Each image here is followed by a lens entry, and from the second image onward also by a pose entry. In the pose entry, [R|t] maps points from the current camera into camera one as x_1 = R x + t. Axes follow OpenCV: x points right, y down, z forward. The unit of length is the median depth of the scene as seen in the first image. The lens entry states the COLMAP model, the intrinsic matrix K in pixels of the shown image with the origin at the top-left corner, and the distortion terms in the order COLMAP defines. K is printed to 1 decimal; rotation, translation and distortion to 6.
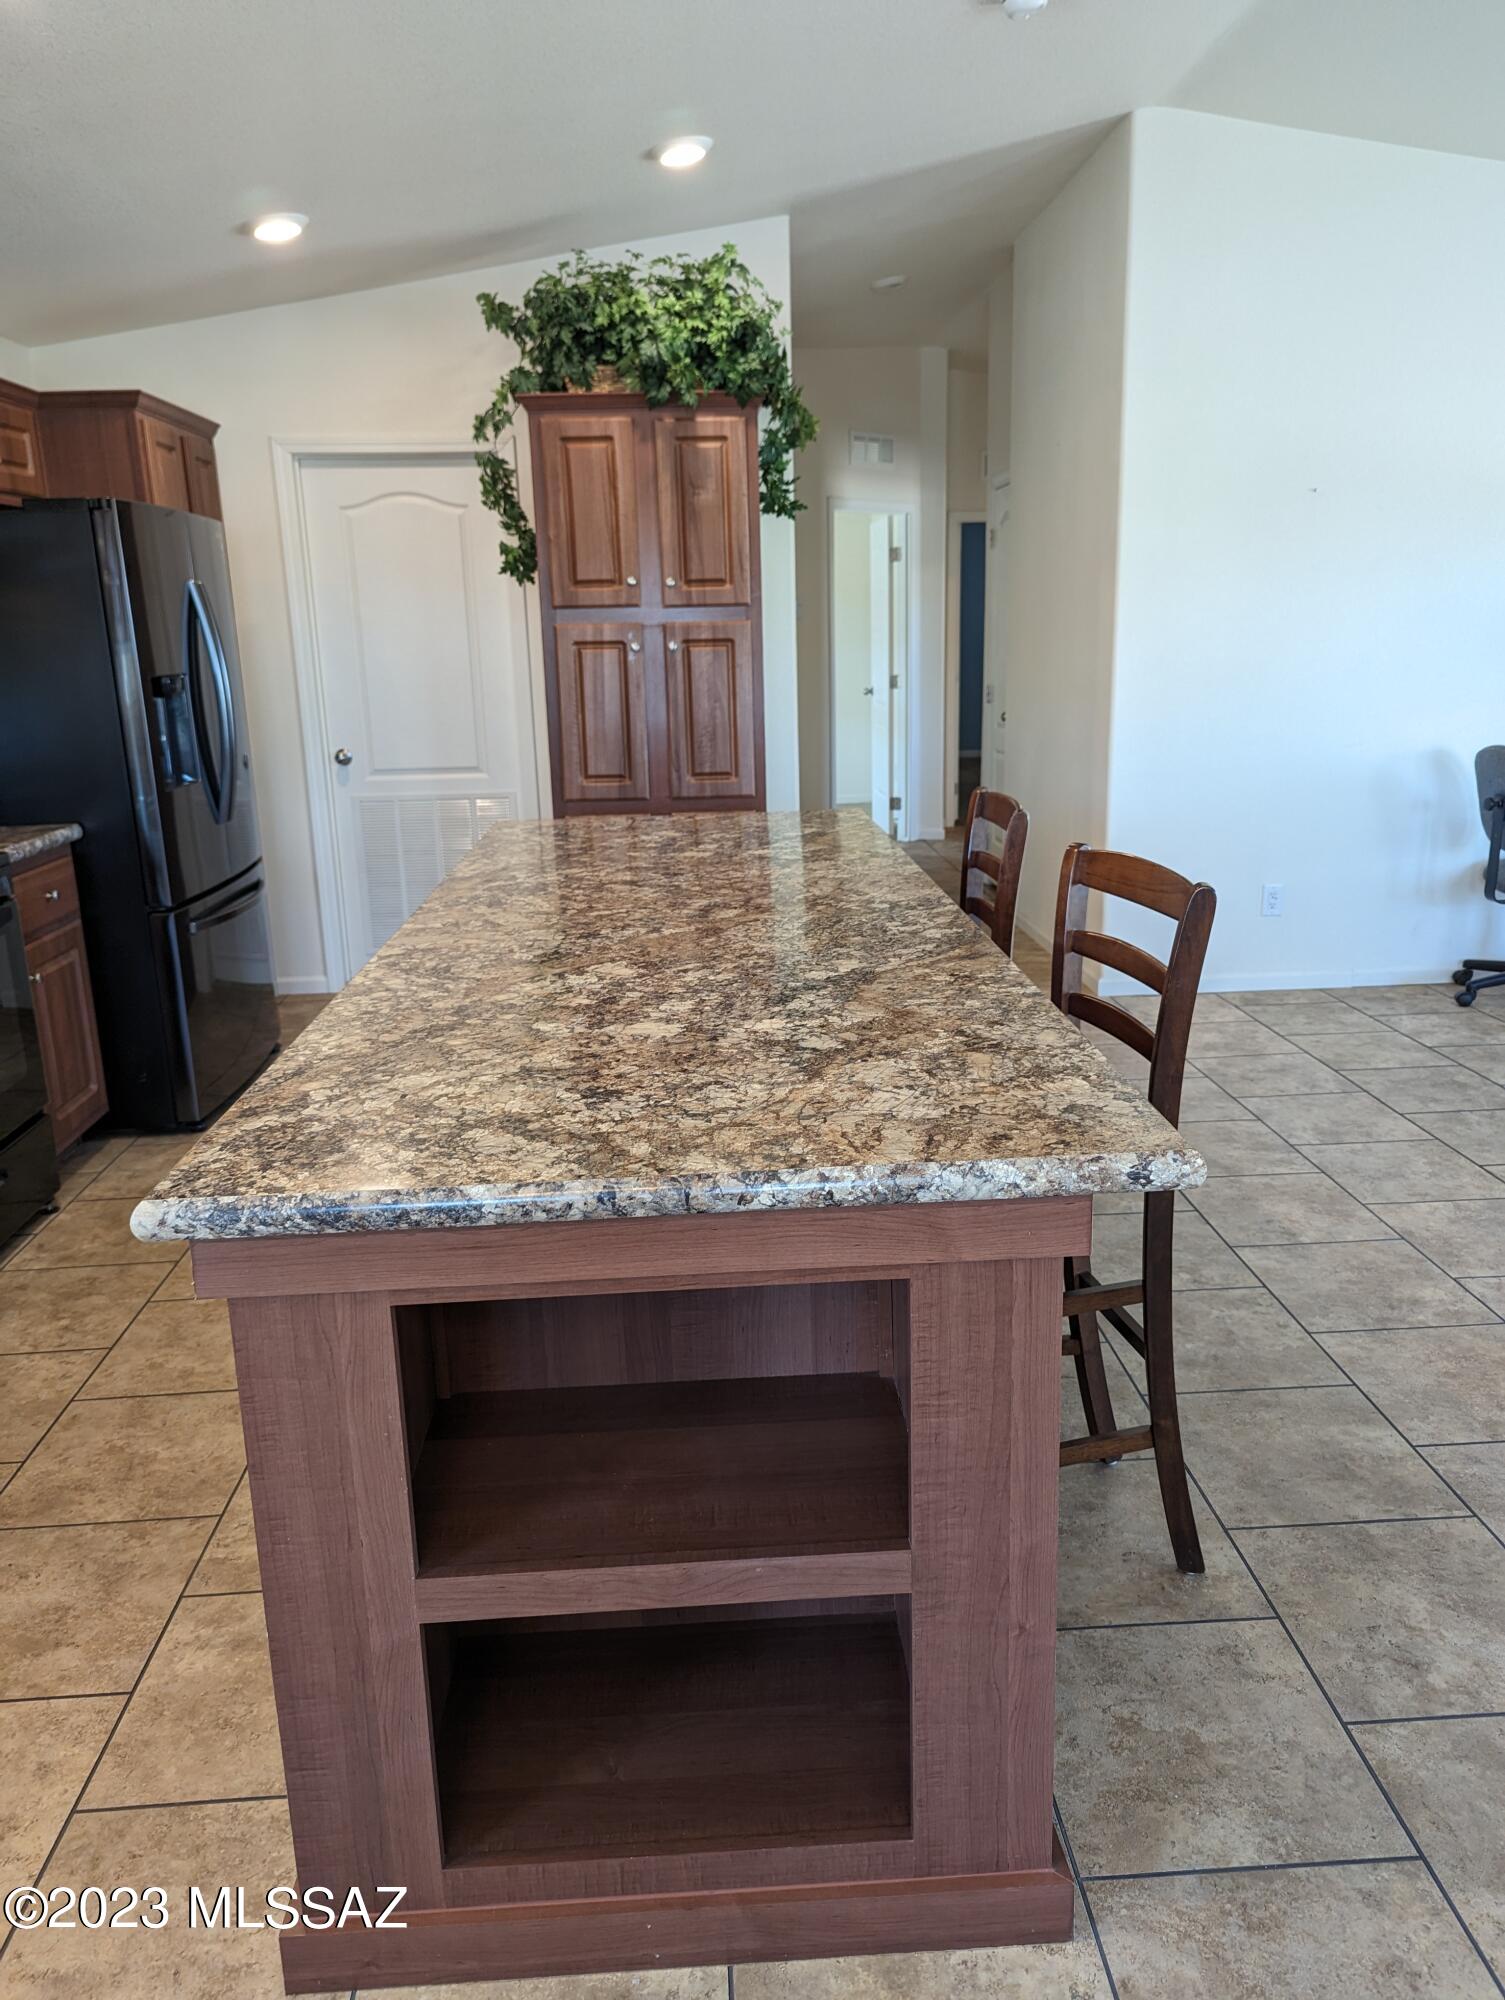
lens RADIAL K [[1407.9, 0, 748.6], [0, 1407.9, 988.6], [0, 0, 1]] dist [0.030602, -0.003849]
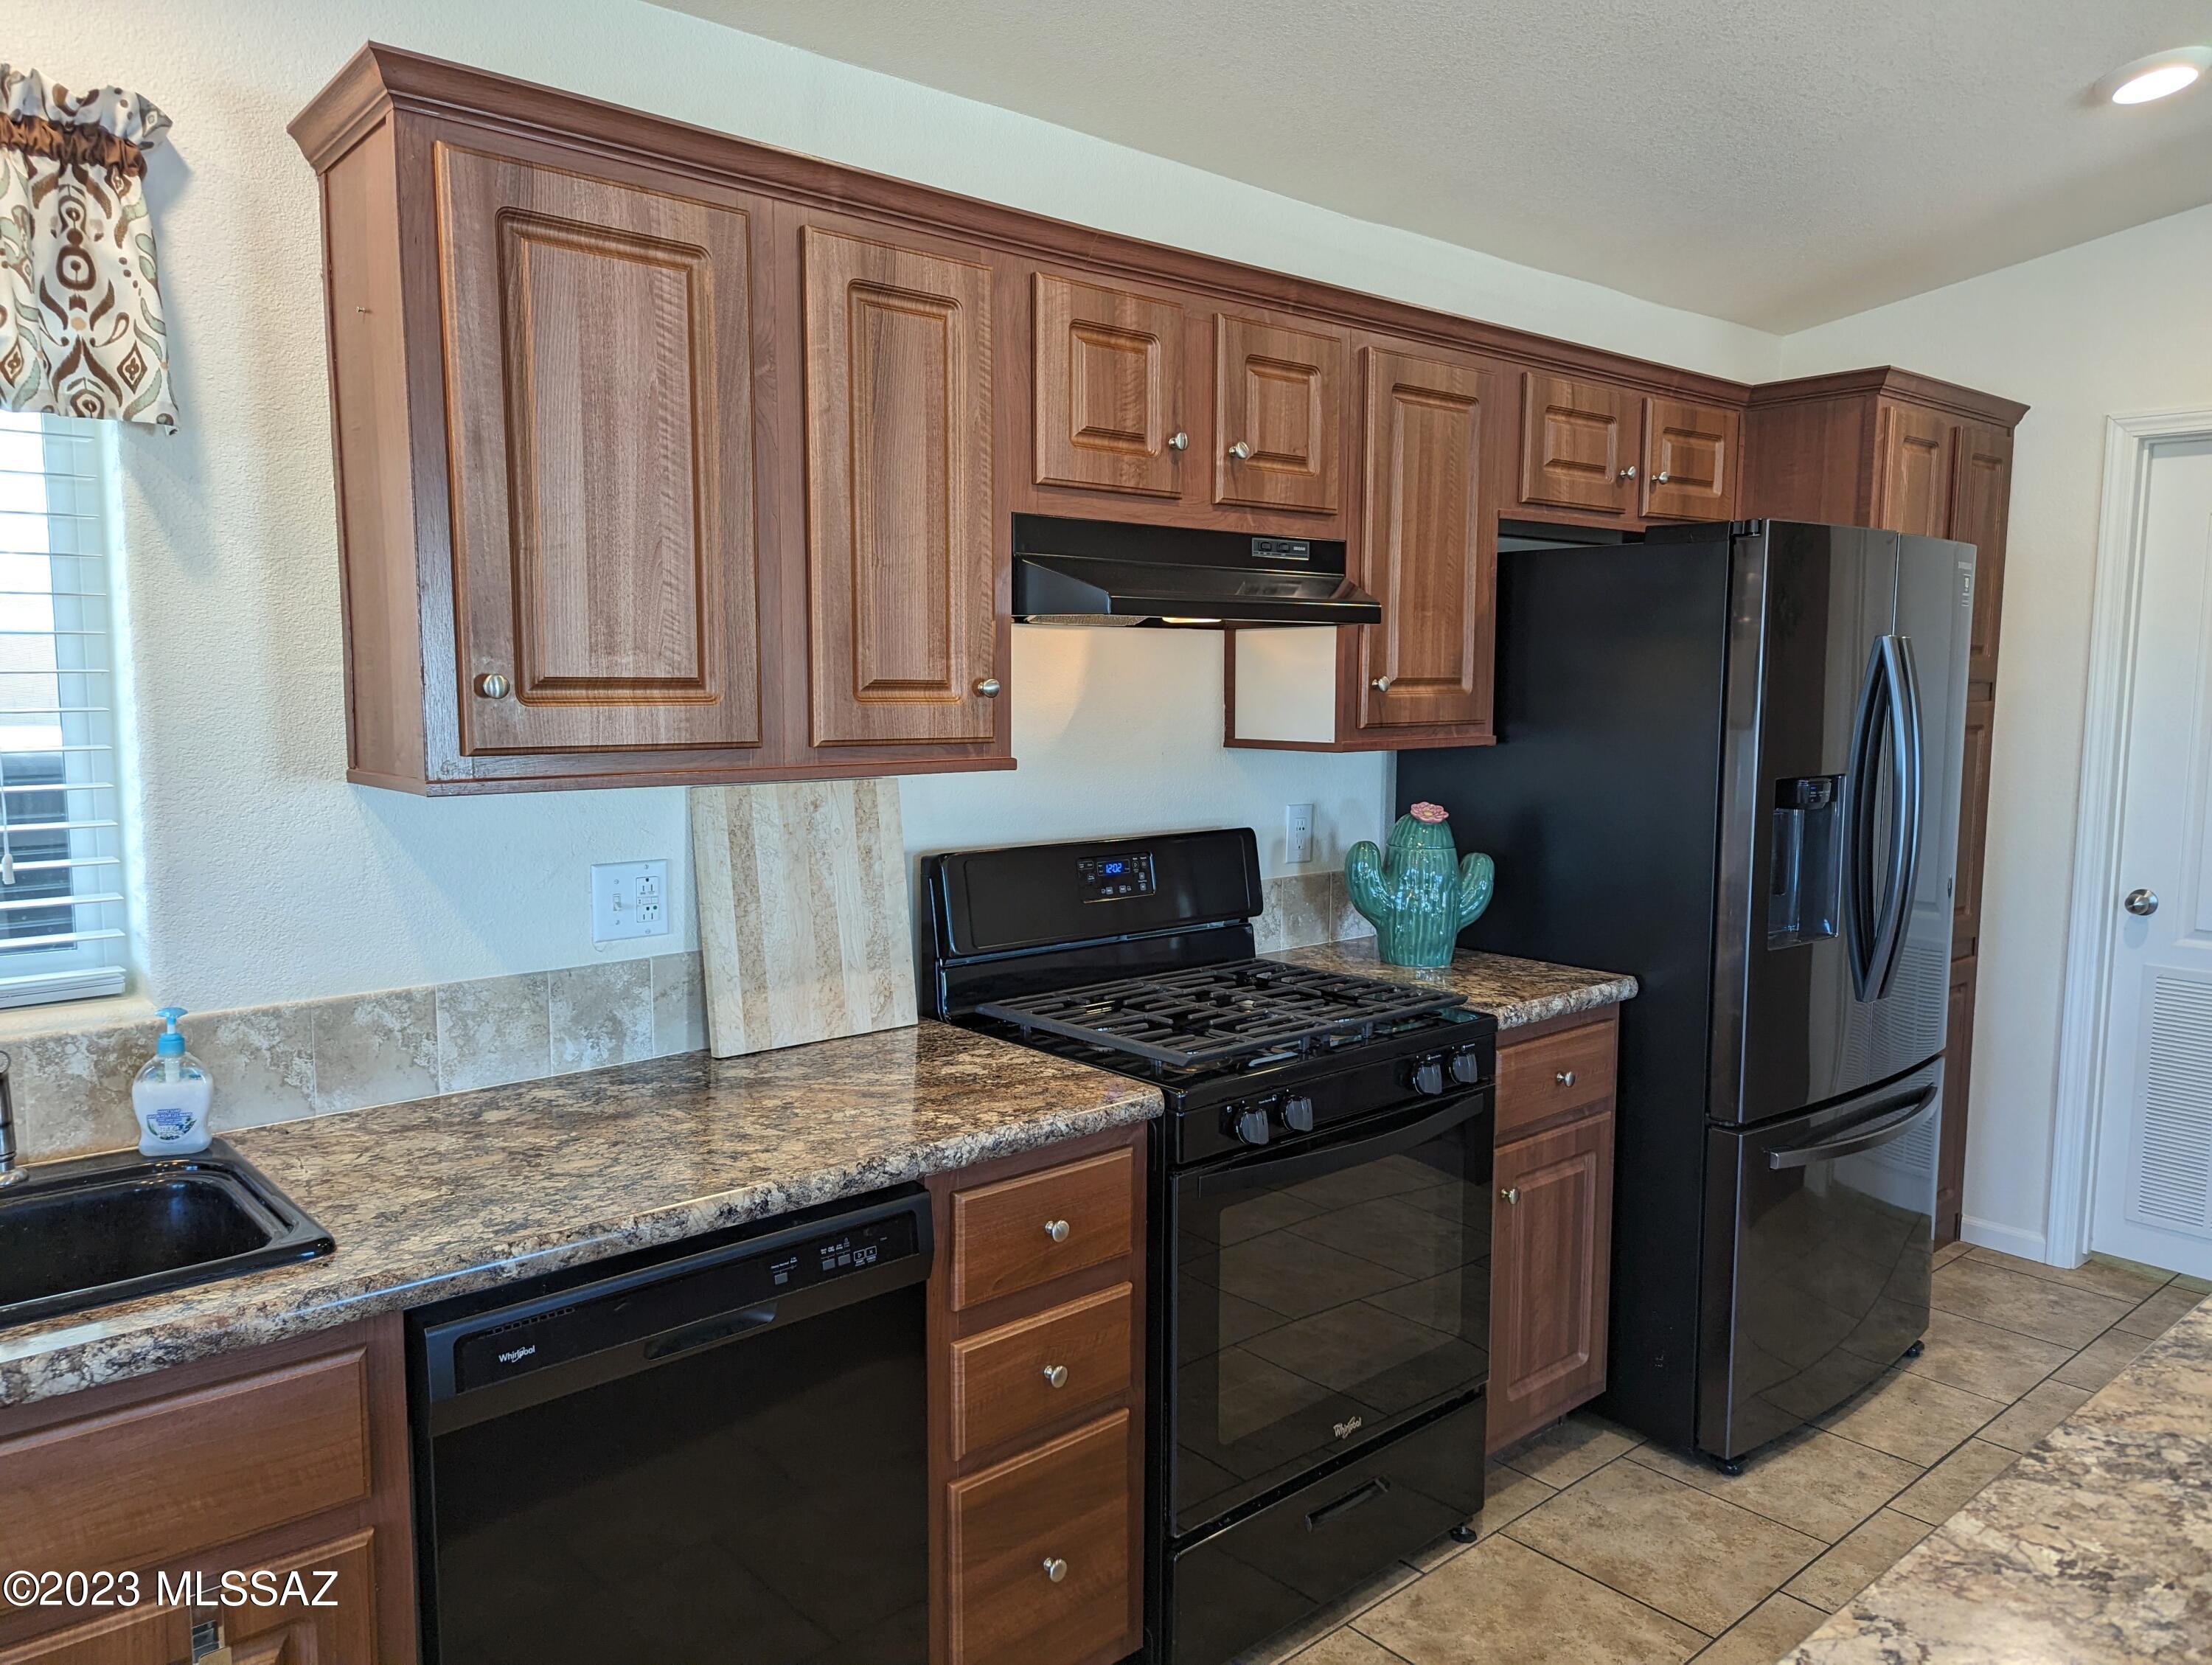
lens RADIAL K [[1550.4, 0, 1116.4], [0, 1550.4, 828.7], [0, 0, 1]] dist [0.035027, -0.024961]
pose [[0.617545, 0.111870, -0.778539, -0.040011], [-0.220019, 0.974888, -0.034437, -0.088718], [0.755136, 0.192559, 0.626651, 0.271600]]
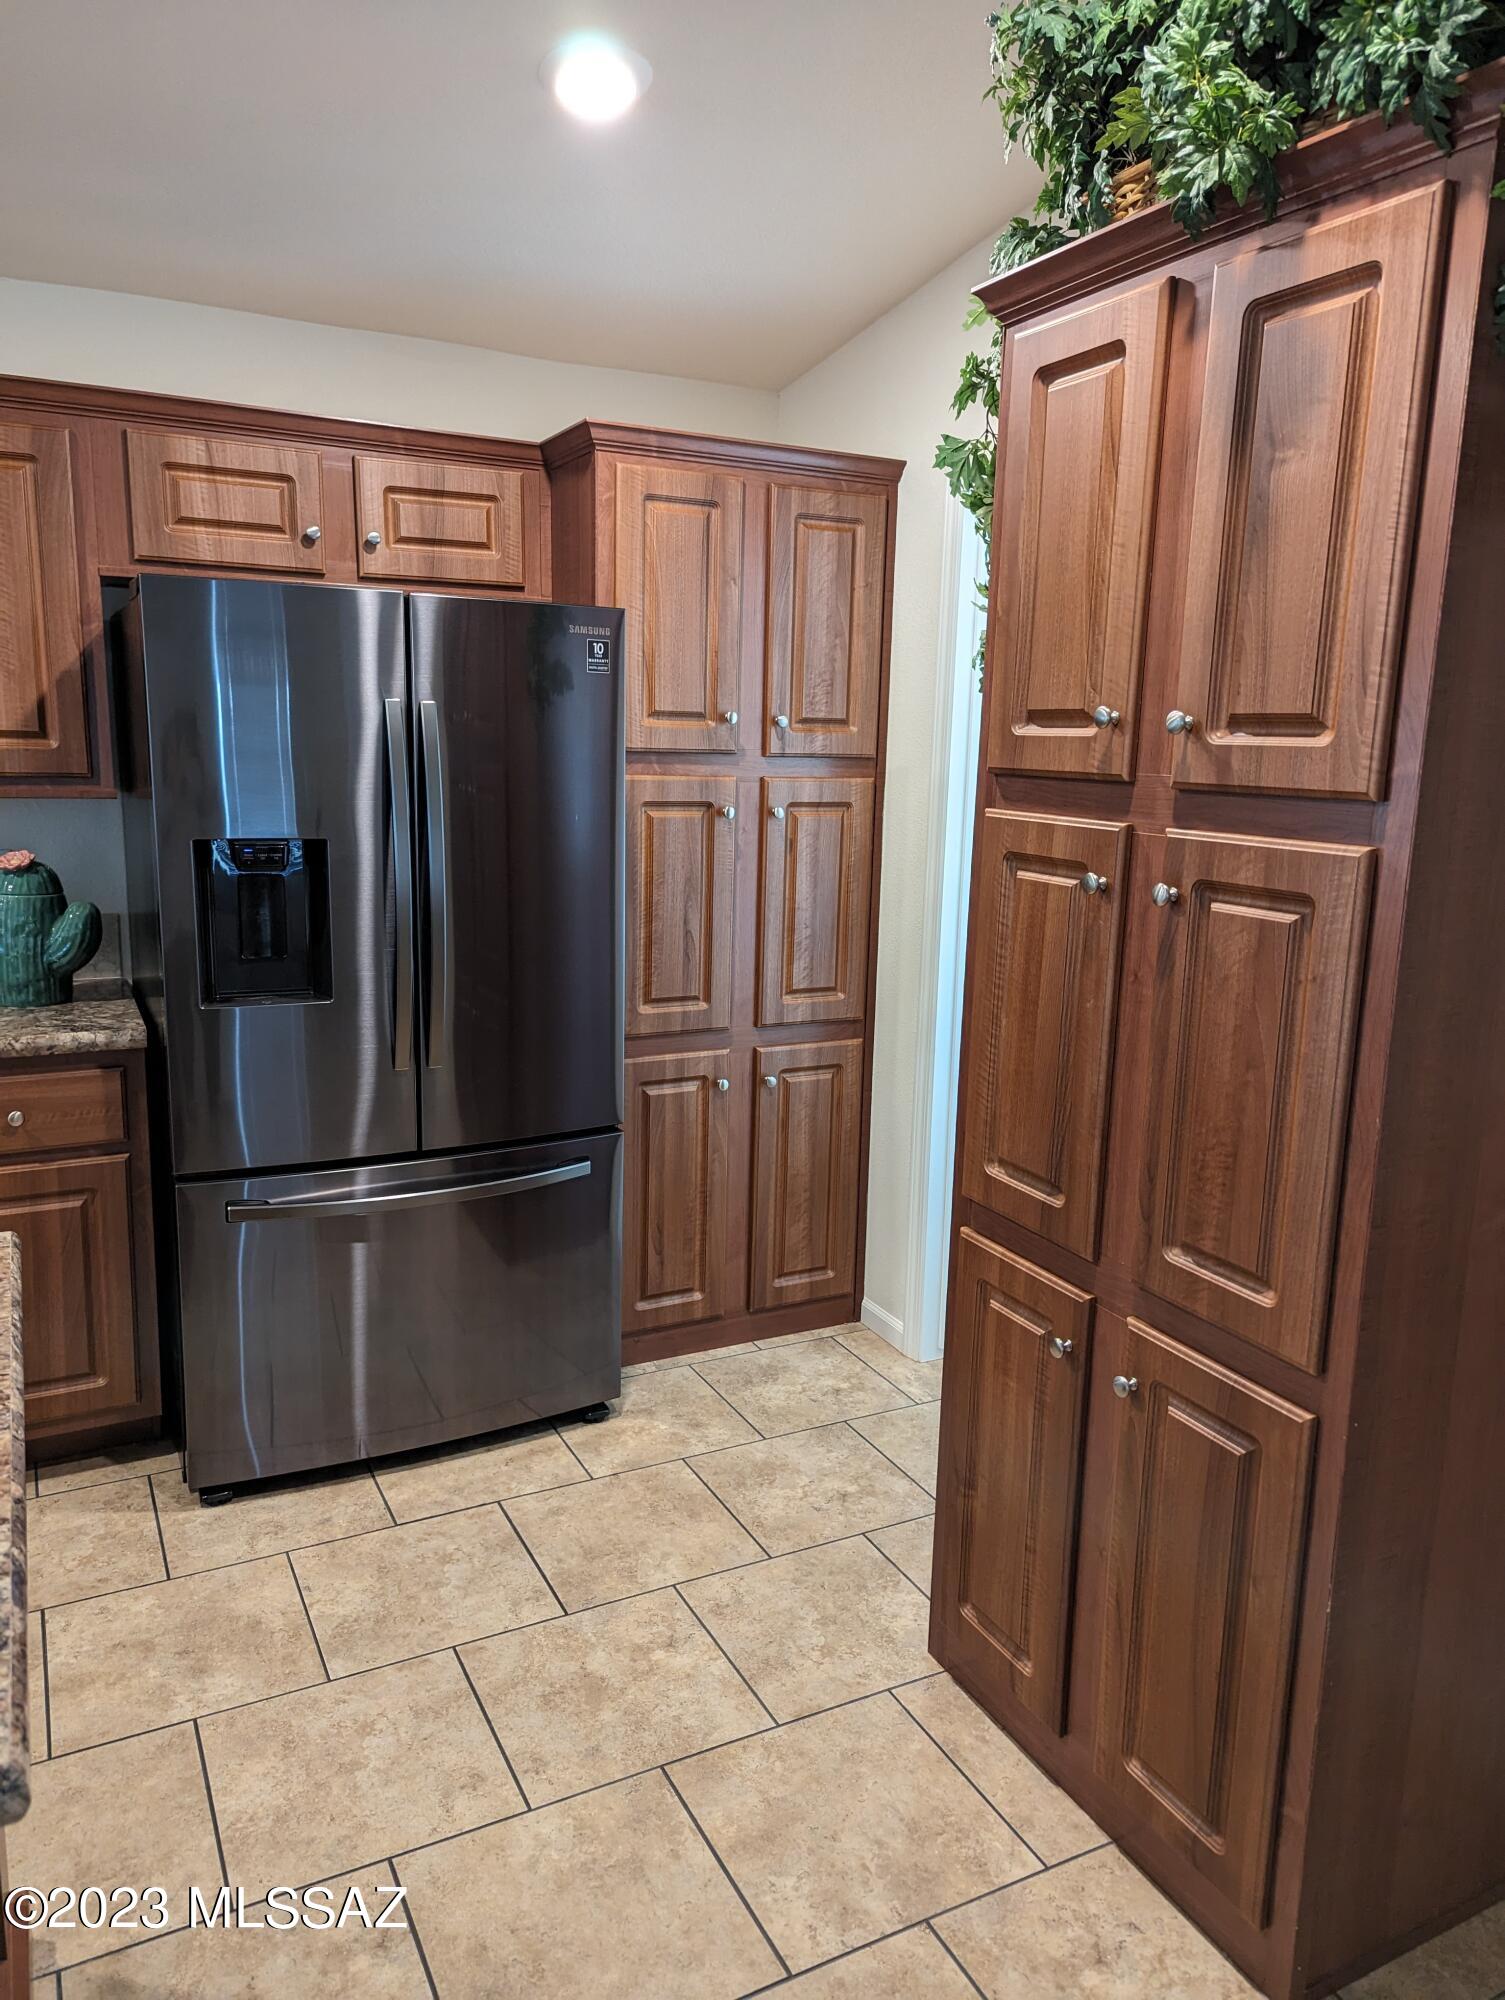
lens RADIAL K [[1407.9, 0, 770.3], [0, 1407.9, 989.1], [0, 0, 1]] dist [0.030602, -0.003849]
pose [[0.417930, 0.198760, -0.886470, 0.242973], [-0.265248, 0.959953, 0.090184, -0.238990], [0.868895, 0.197444, 0.453914, 0.800201]]
